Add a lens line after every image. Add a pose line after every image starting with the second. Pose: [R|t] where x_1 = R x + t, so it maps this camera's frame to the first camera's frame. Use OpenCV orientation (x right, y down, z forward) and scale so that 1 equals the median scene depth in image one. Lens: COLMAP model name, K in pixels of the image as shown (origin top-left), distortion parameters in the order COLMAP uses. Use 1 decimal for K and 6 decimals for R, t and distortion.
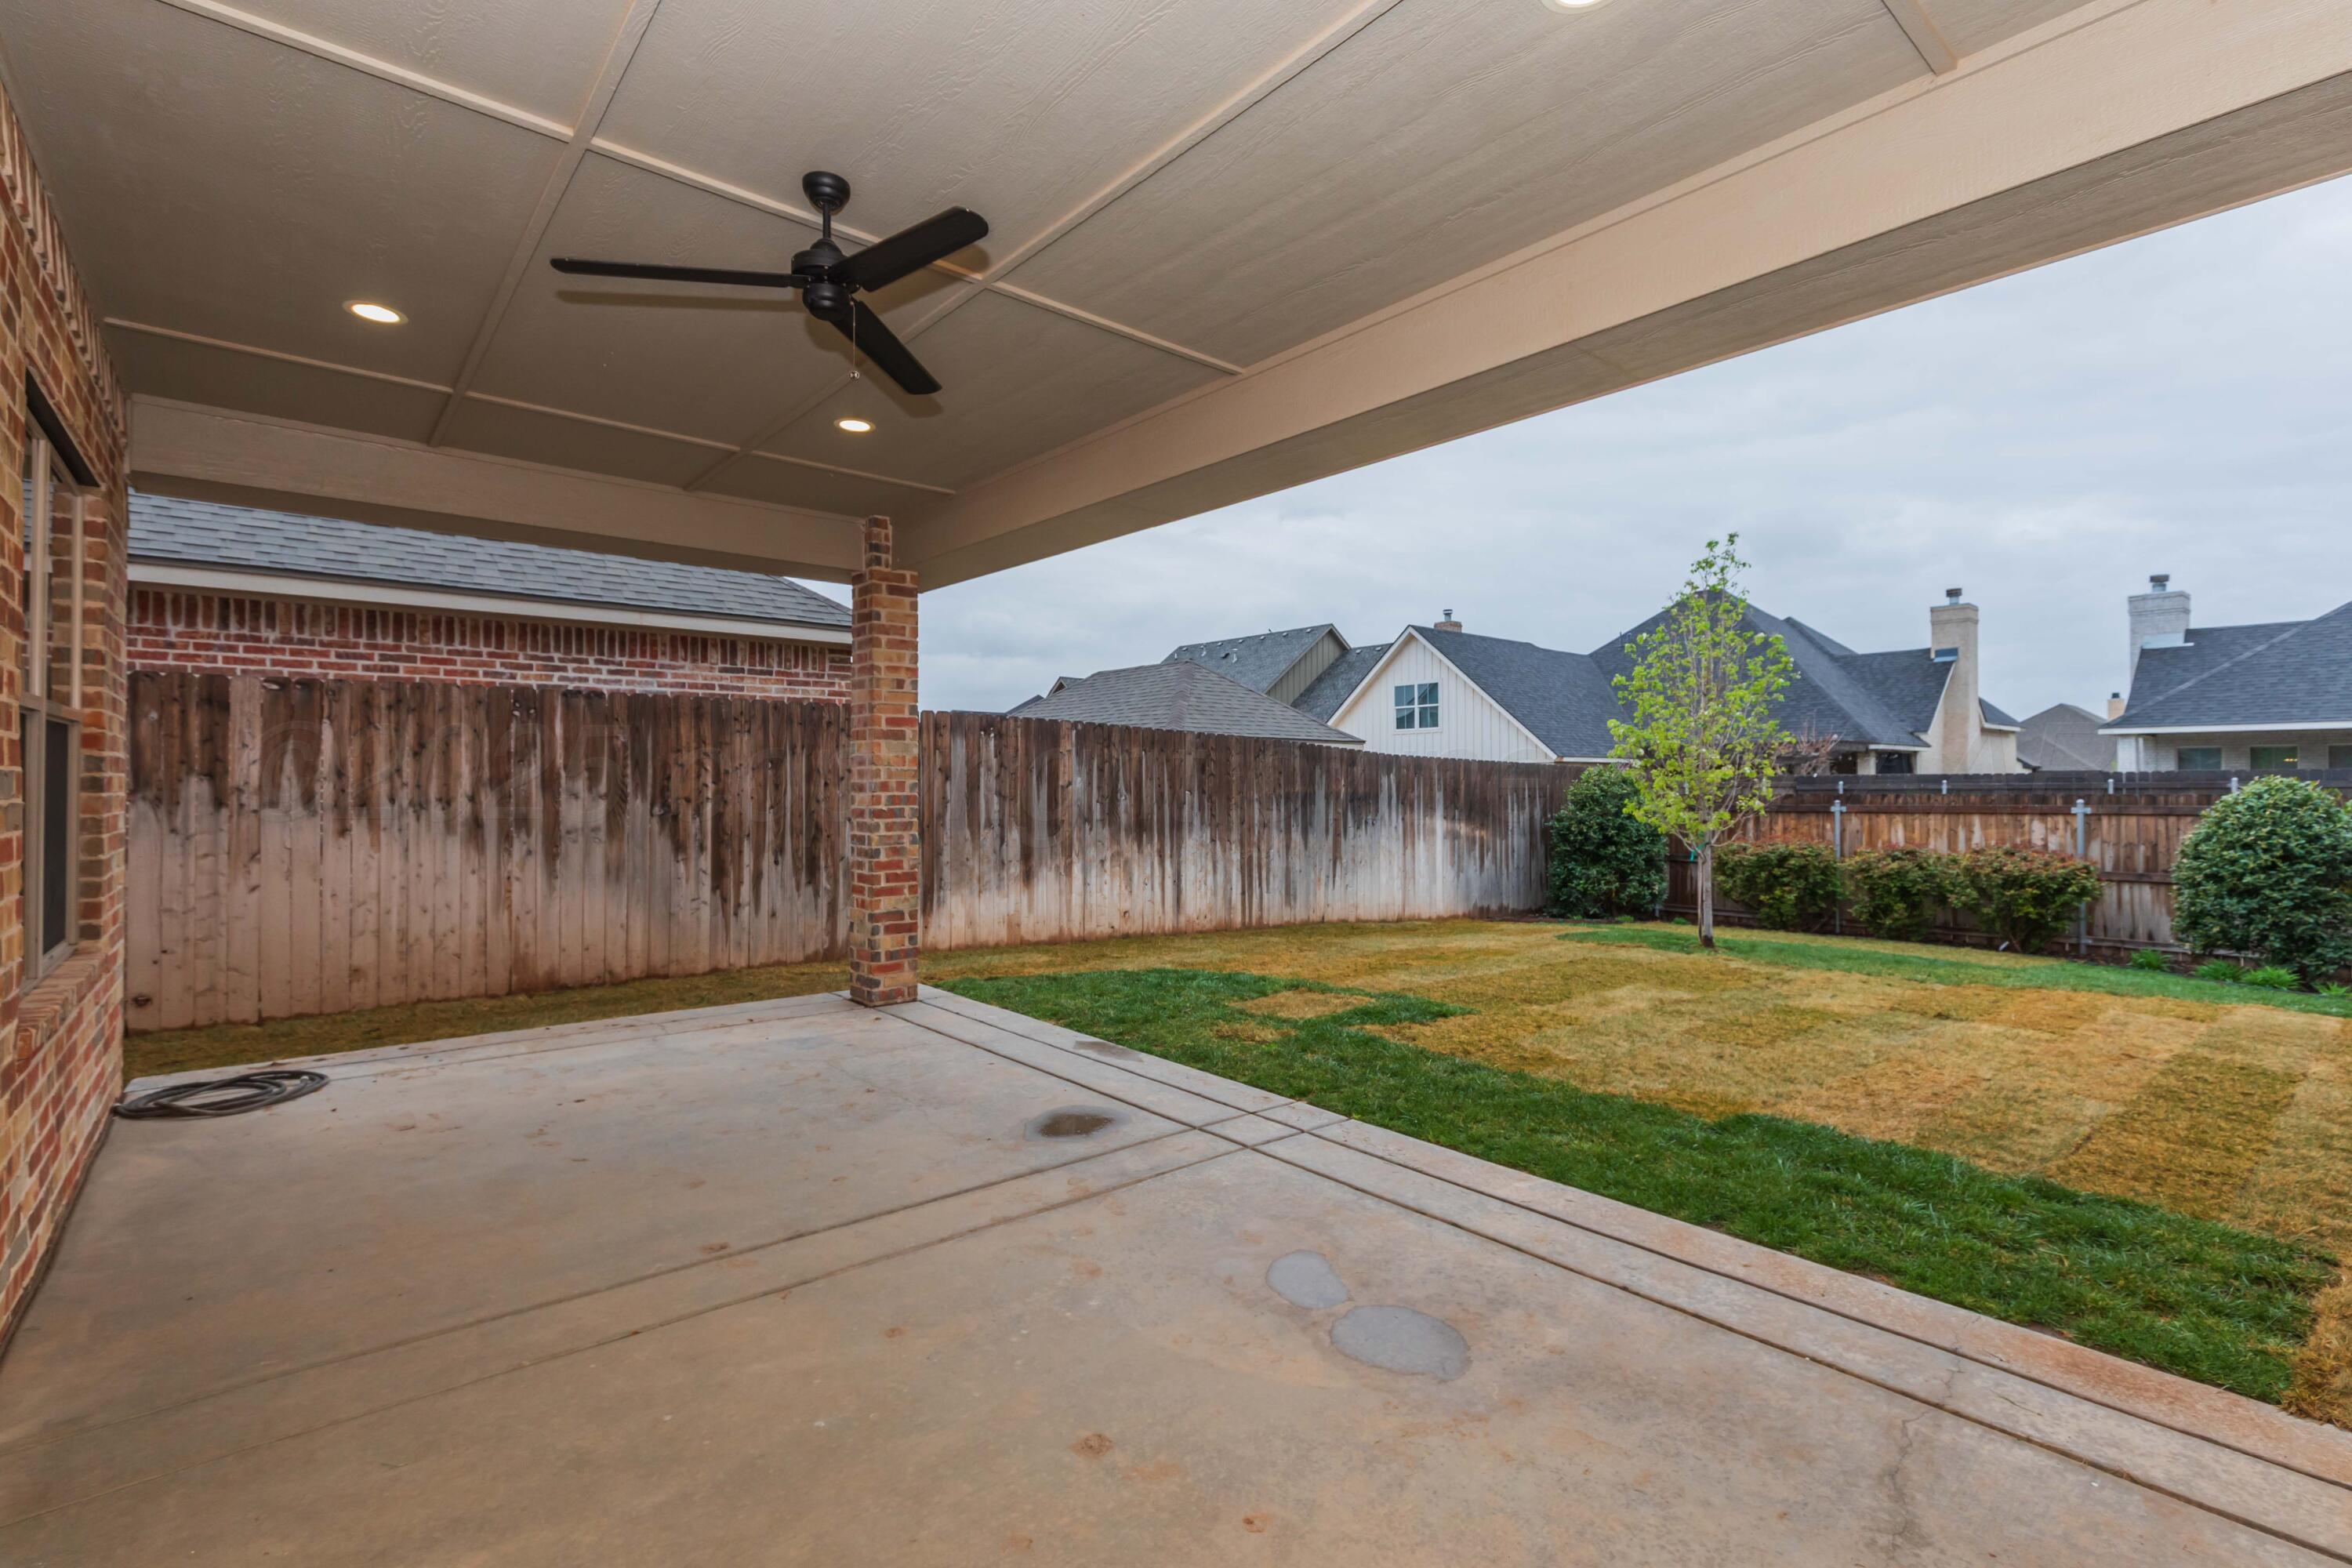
lens RADIAL K [[1079.4, 0, 1177.1], [0, 1079.4, 769.7], [0, 0, 1]] dist [0.003725, -0.000665]
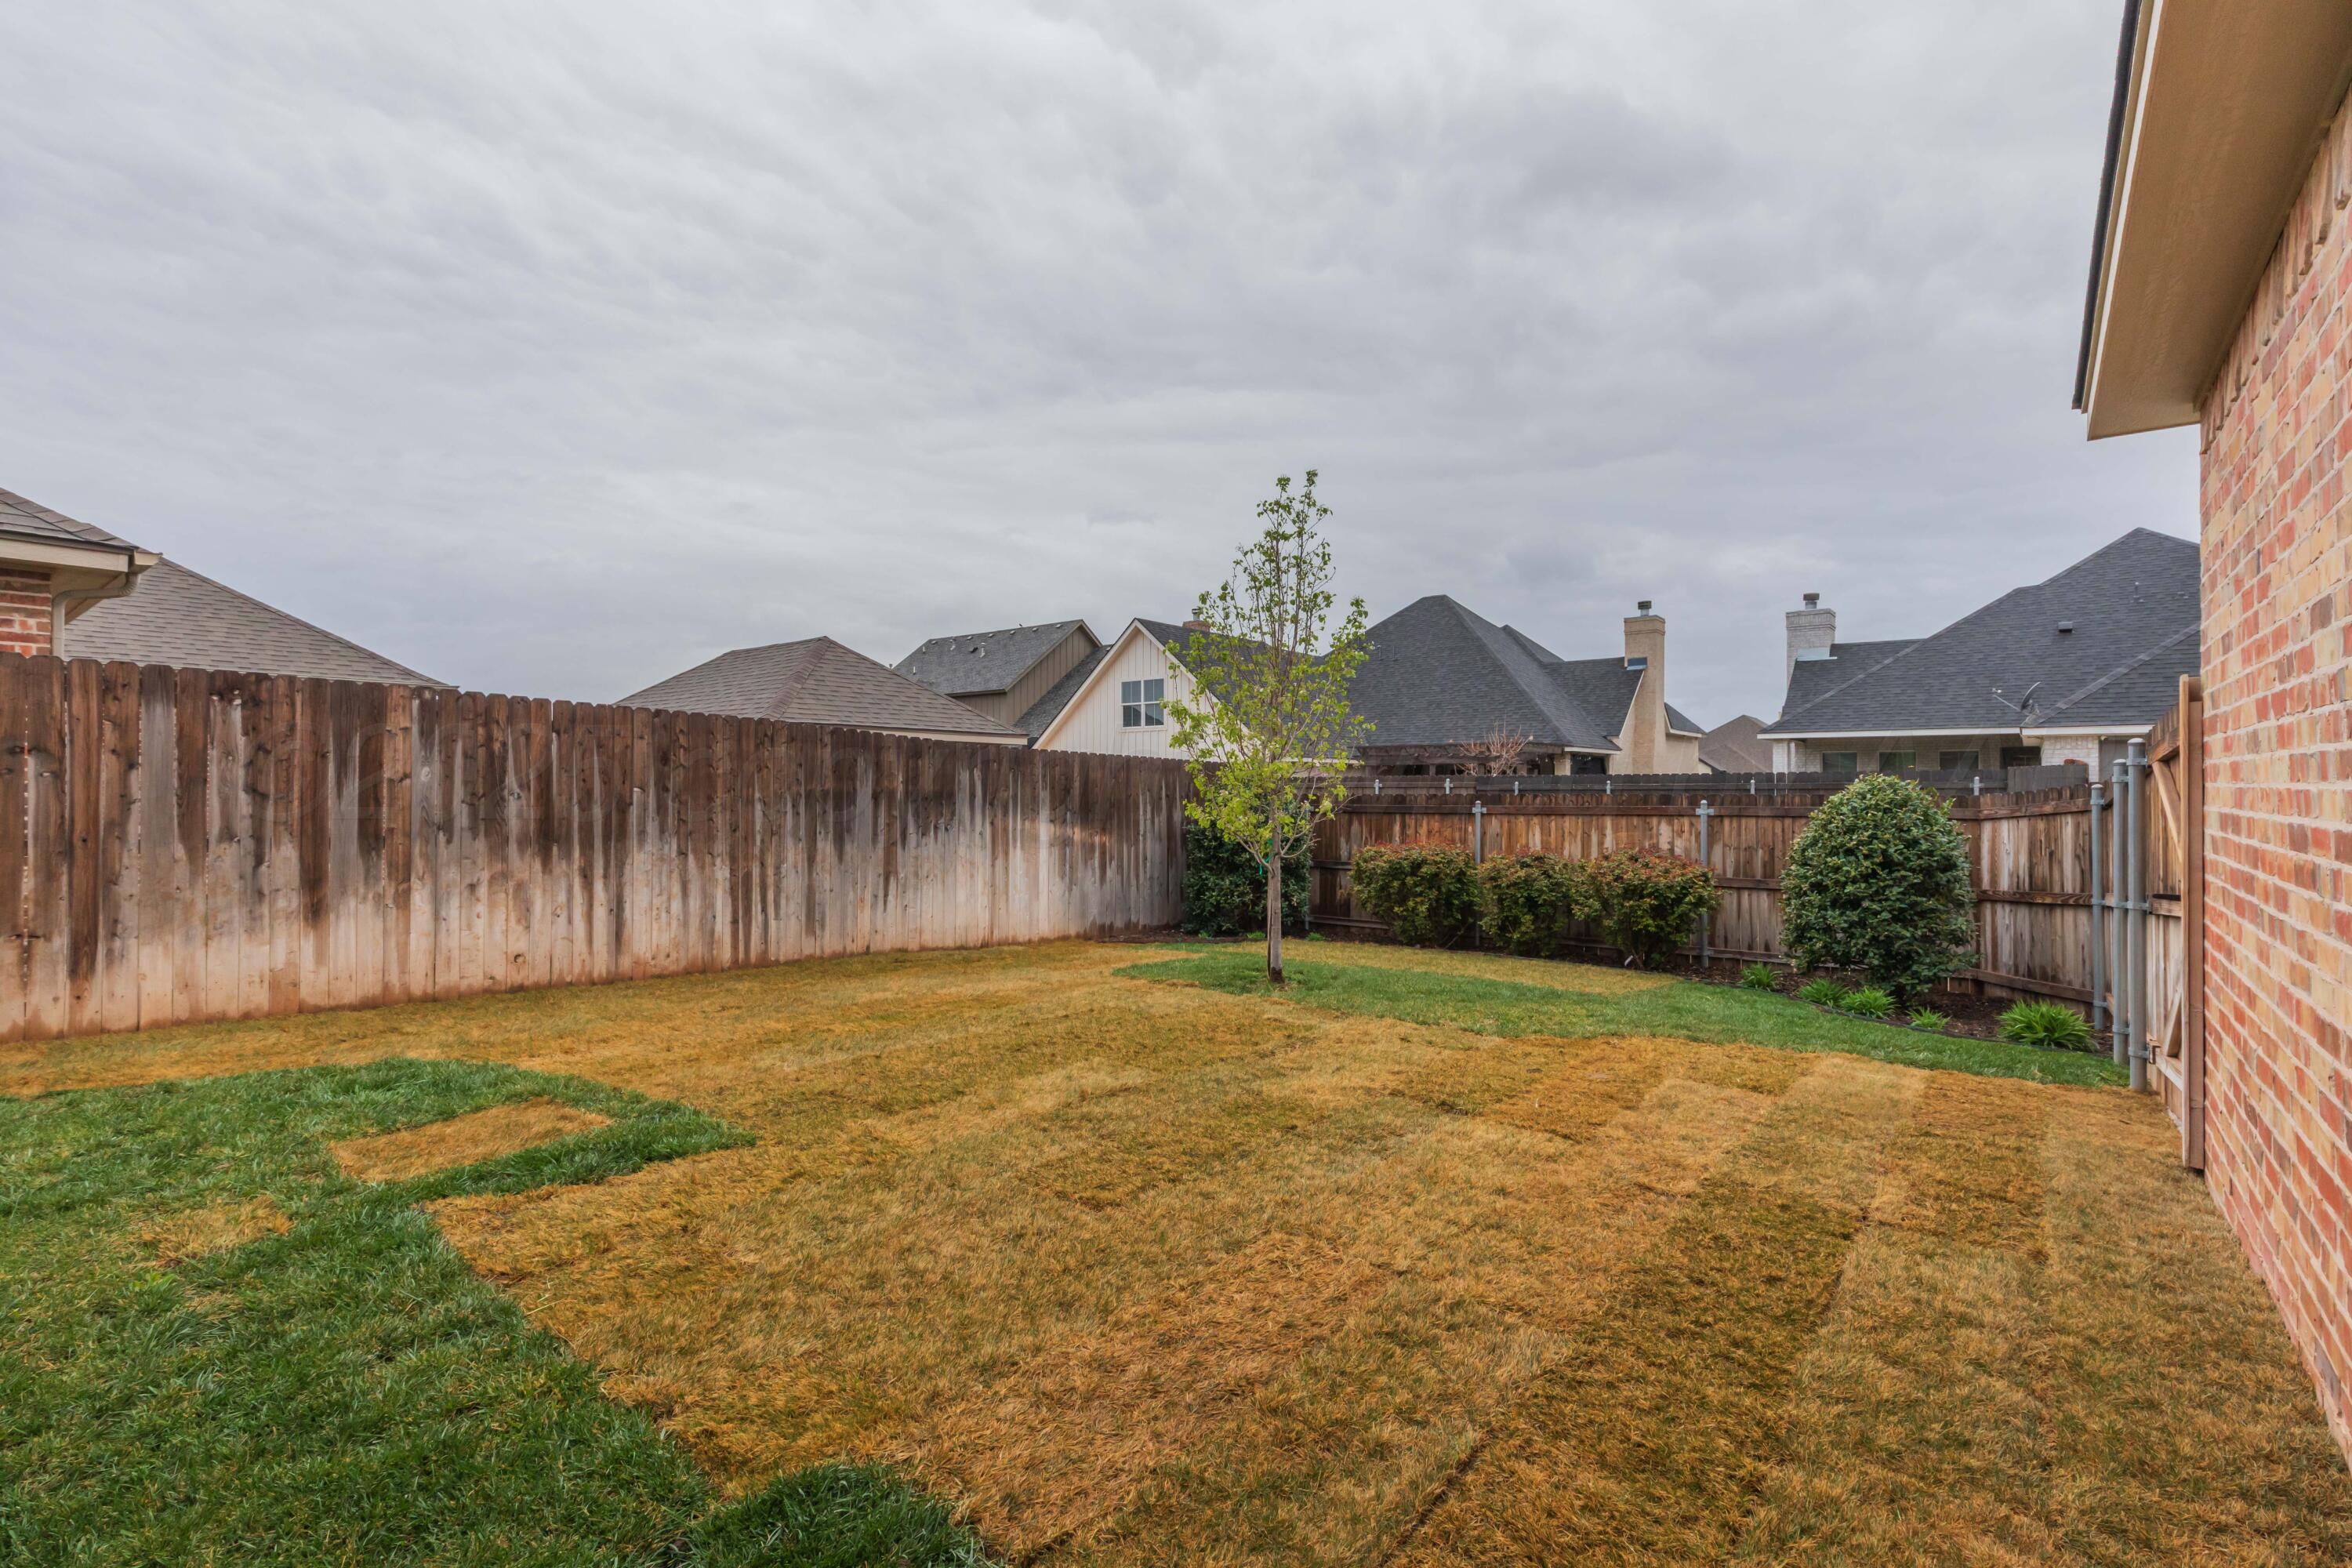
lens RADIAL K [[1061.2, 0, 1181.8], [0, 1061.2, 781.2], [0, 0, 1]] dist [0.003450, -0.000029]
pose [[0.981326, 0.004037, 0.192308, 0.278241], [-0.005874, 0.999942, 0.008981, 0.007561], [-0.192261, -0.009943, 0.981293, 0.245002]]
